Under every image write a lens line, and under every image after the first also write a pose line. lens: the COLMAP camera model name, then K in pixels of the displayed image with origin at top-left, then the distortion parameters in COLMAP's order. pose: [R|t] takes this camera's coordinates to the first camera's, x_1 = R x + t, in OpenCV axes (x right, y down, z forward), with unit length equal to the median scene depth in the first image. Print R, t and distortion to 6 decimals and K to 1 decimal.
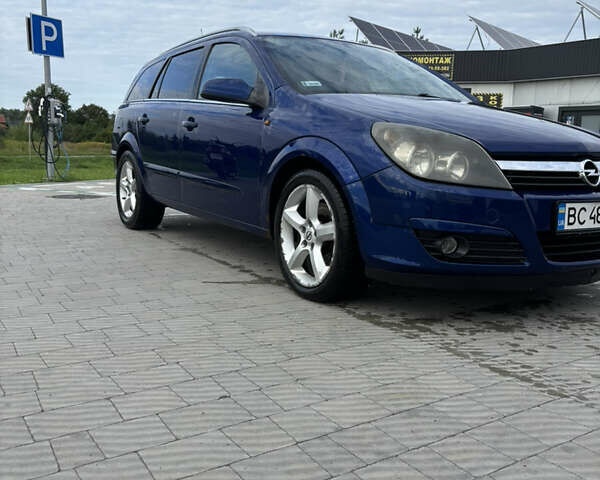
lens RADIAL K [[455.4, 0, 298.7], [0, 455.4, 239.7], [0, 0, 1]] dist [0.021740, -0.007807]
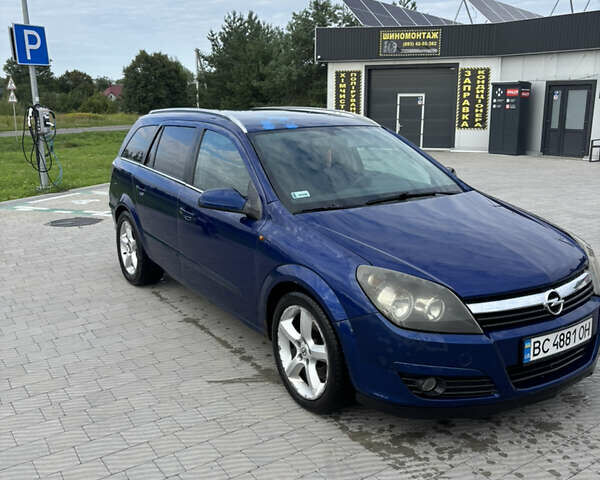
lens RADIAL K [[455.4, 0, 298.2], [0, 455.4, 225.0], [0, 0, 1]] dist [0.021740, -0.007807]
pose [[0.999135, -0.040021, 0.011321, 0.007461], [0.039307, 0.997572, 0.057486, -0.343312], [-0.013595, -0.056991, 0.998282, -0.077133]]
